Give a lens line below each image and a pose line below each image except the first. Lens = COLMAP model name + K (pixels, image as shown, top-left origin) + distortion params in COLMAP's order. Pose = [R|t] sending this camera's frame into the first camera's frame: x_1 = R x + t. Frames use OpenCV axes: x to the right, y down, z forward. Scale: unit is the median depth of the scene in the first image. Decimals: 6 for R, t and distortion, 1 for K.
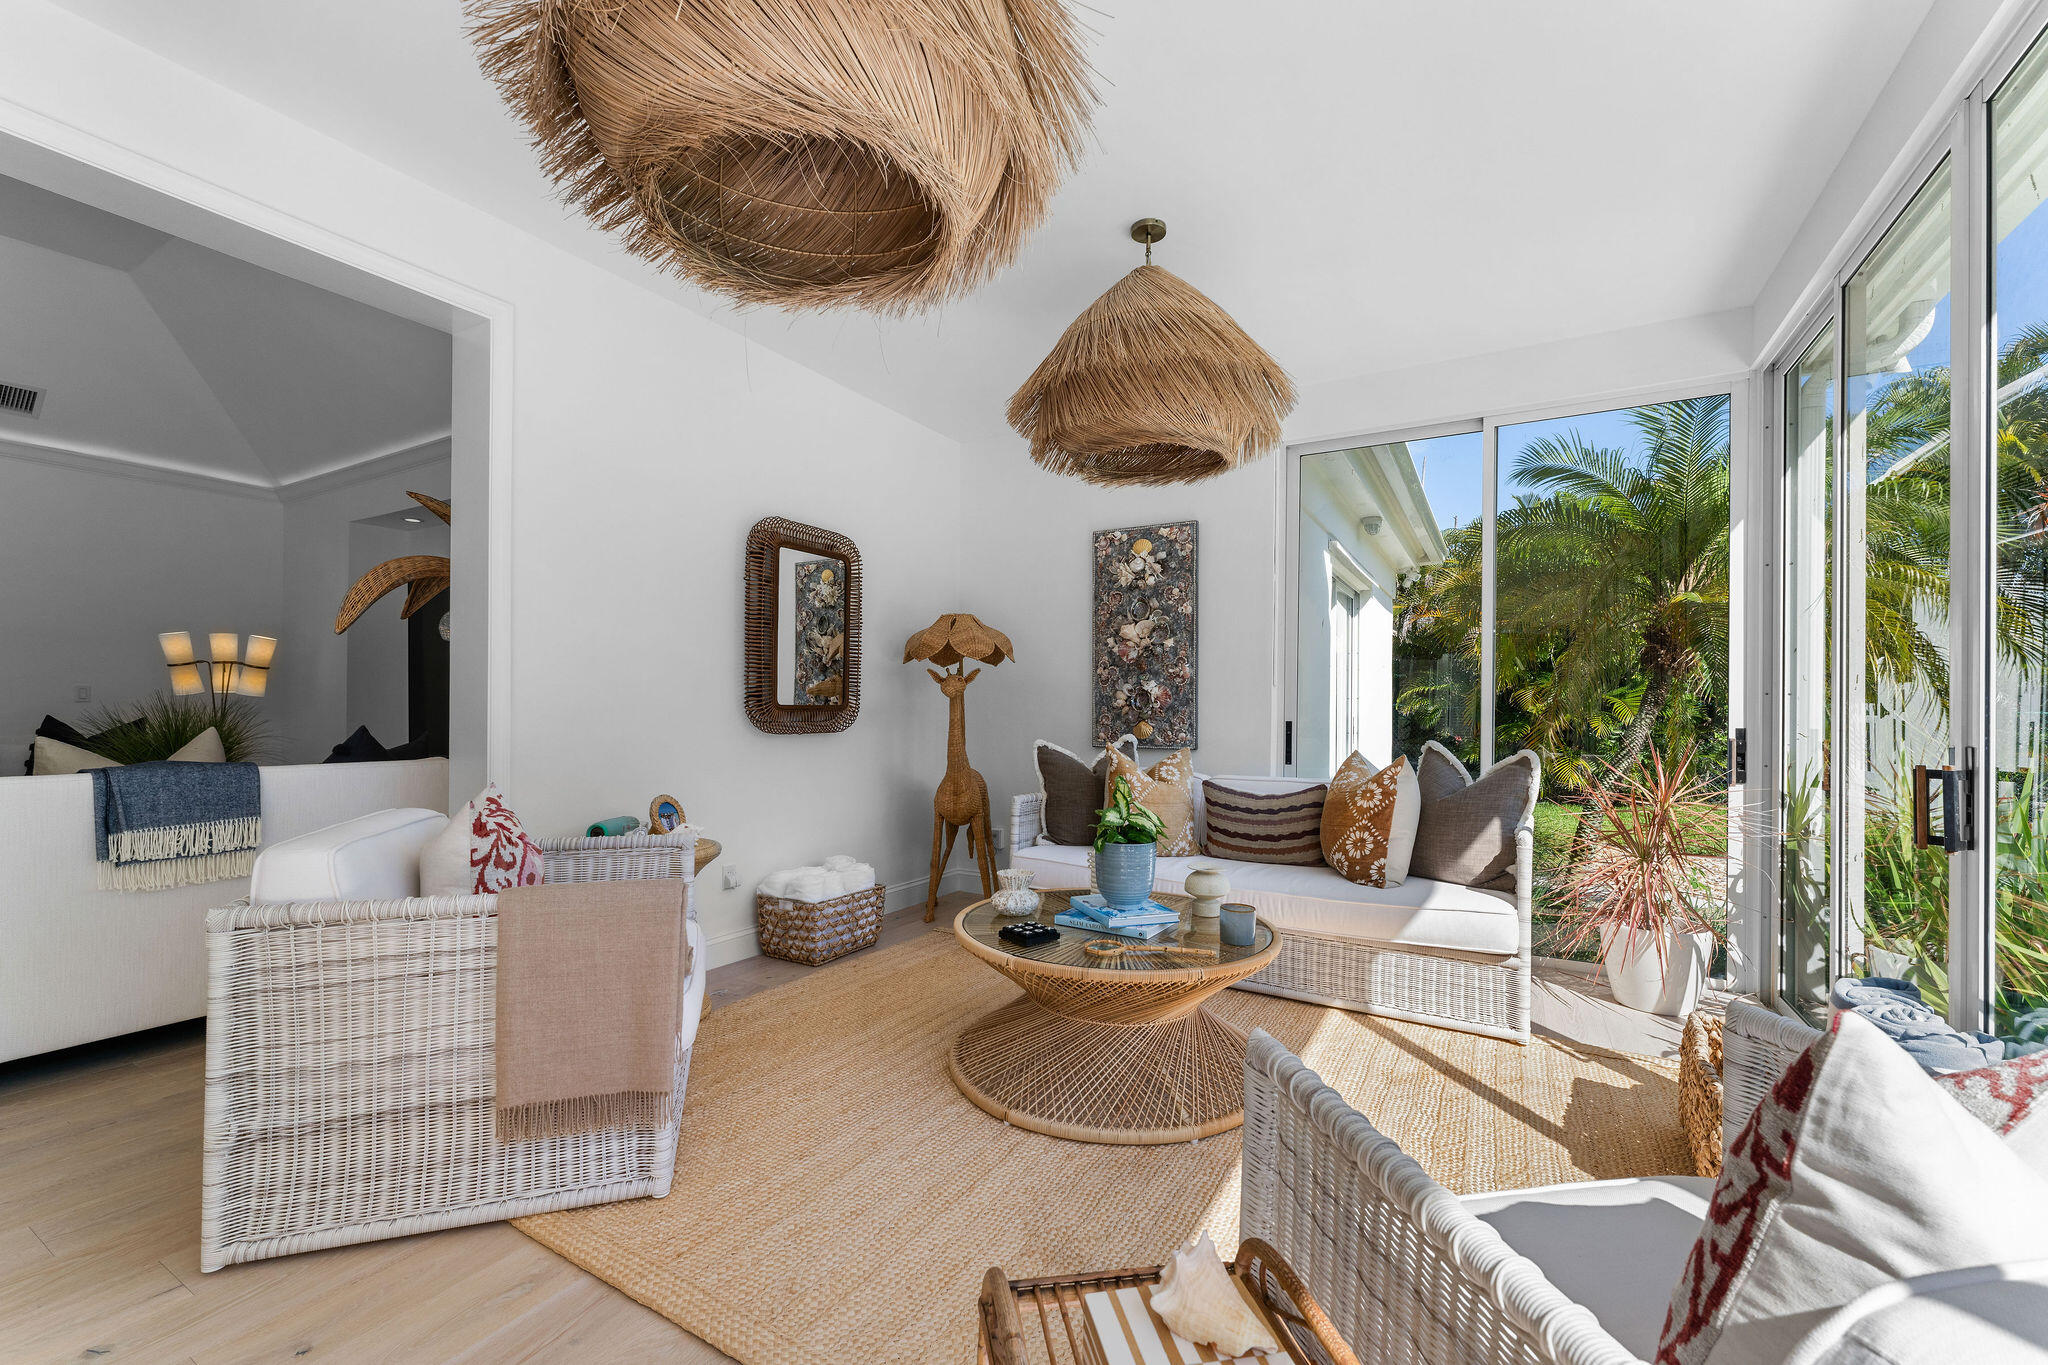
lens RADIAL K [[829.3, 0, 1030.5], [0, 829.3, 709.1], [0, 0, 1]] dist [-0.000786, 0.000003]
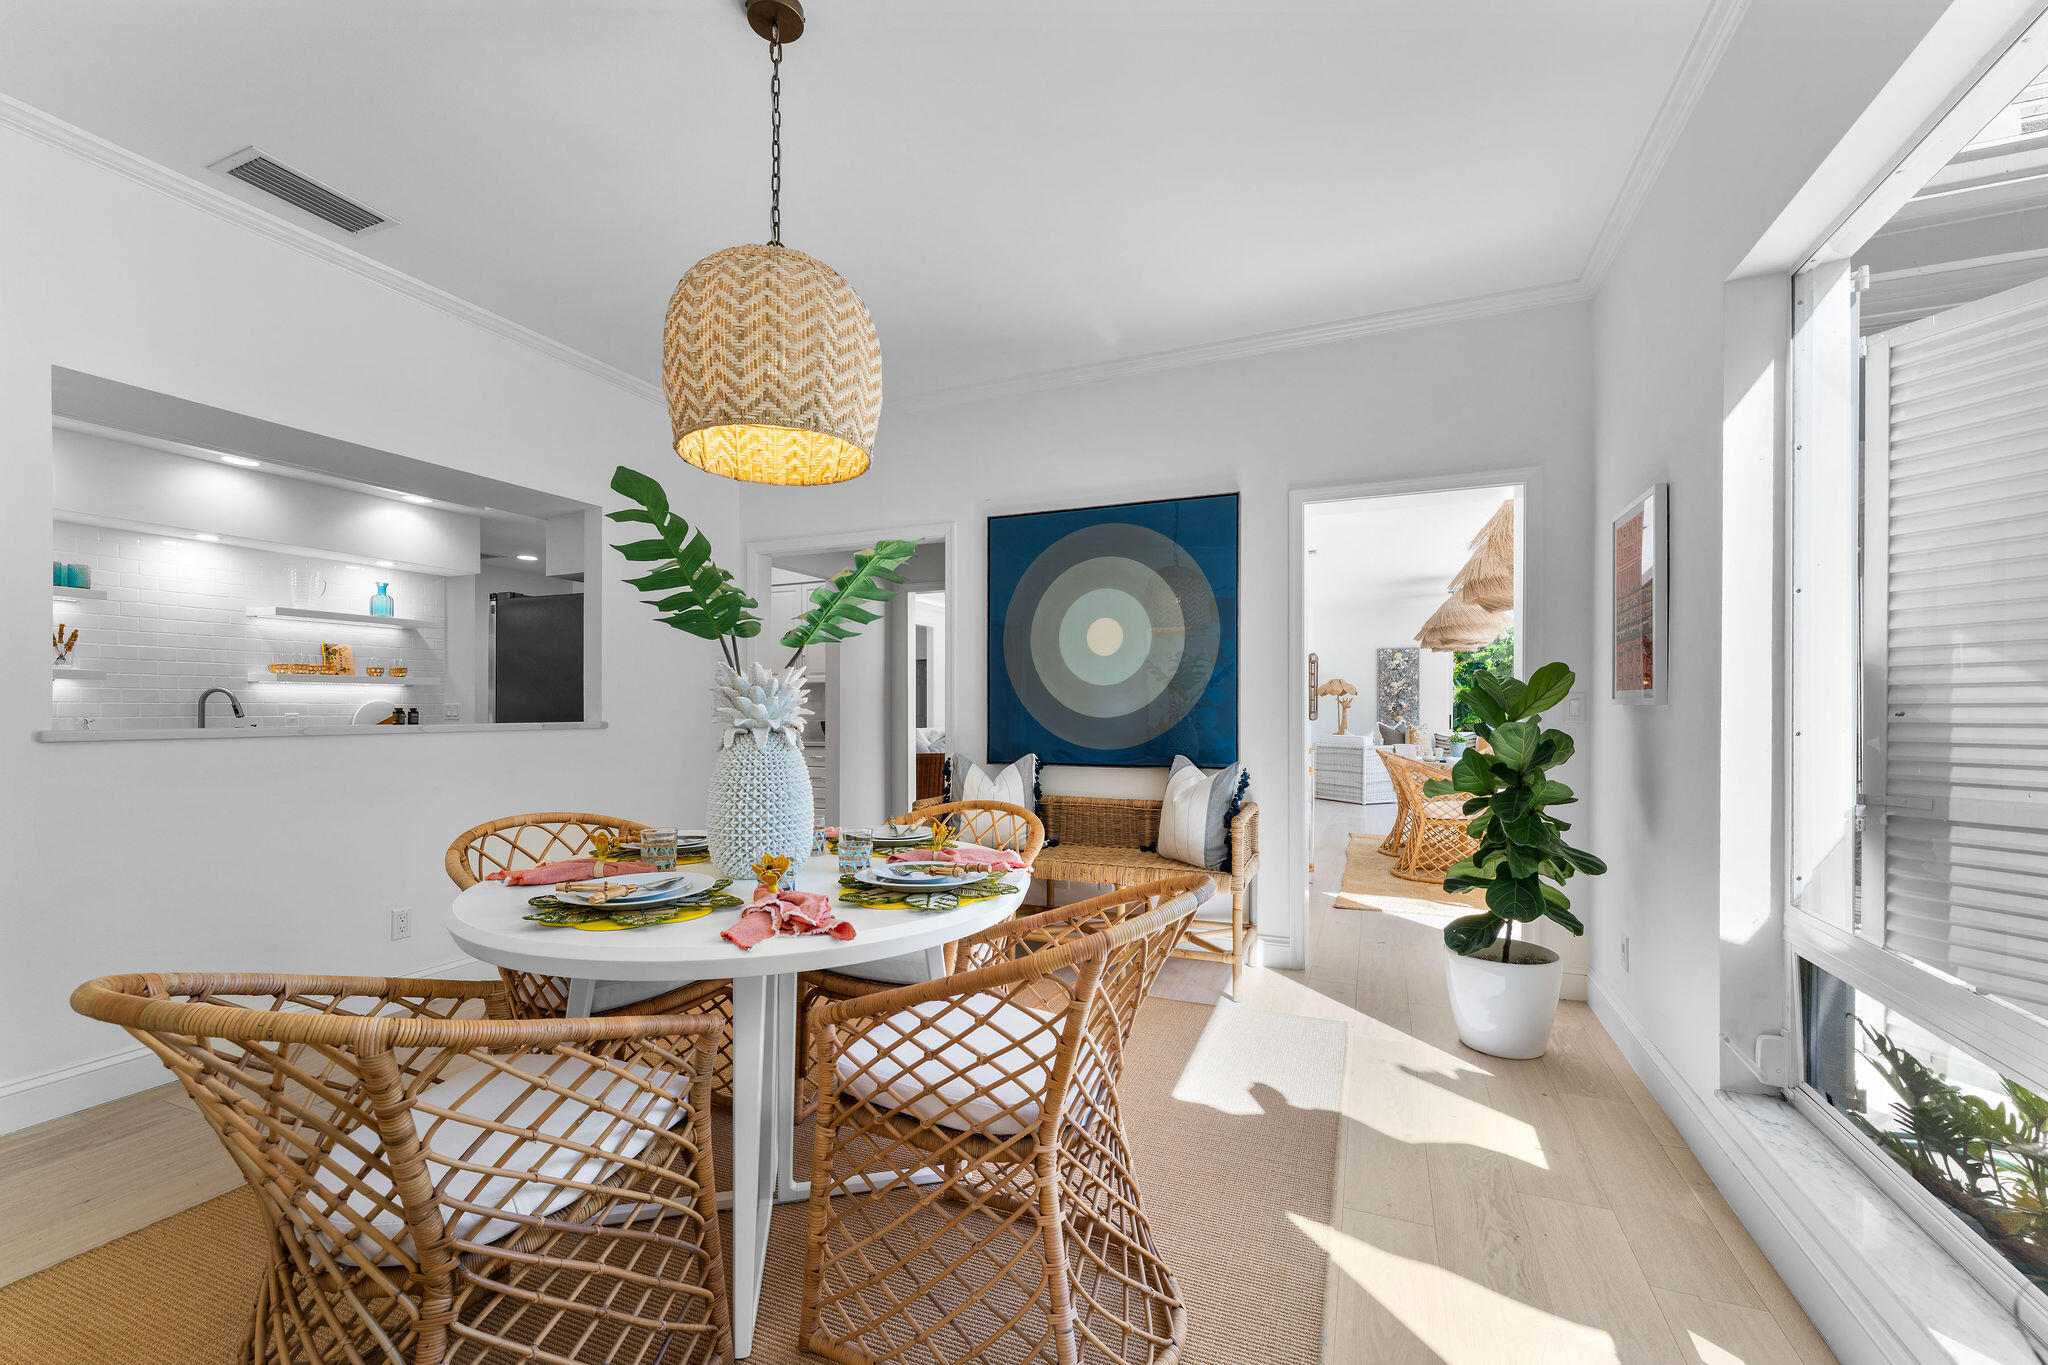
lens RADIAL K [[829.3, 0, 1030.5], [0, 829.3, 709.1], [0, 0, 1]] dist [-0.000786, 0.000003]
pose [[0.992840, -0.007109, 0.119239, -1.525950], [0.006836, 0.999973, 0.002699, -0.024370], [-0.119255, -0.001865, 0.992862, -1.768127]]
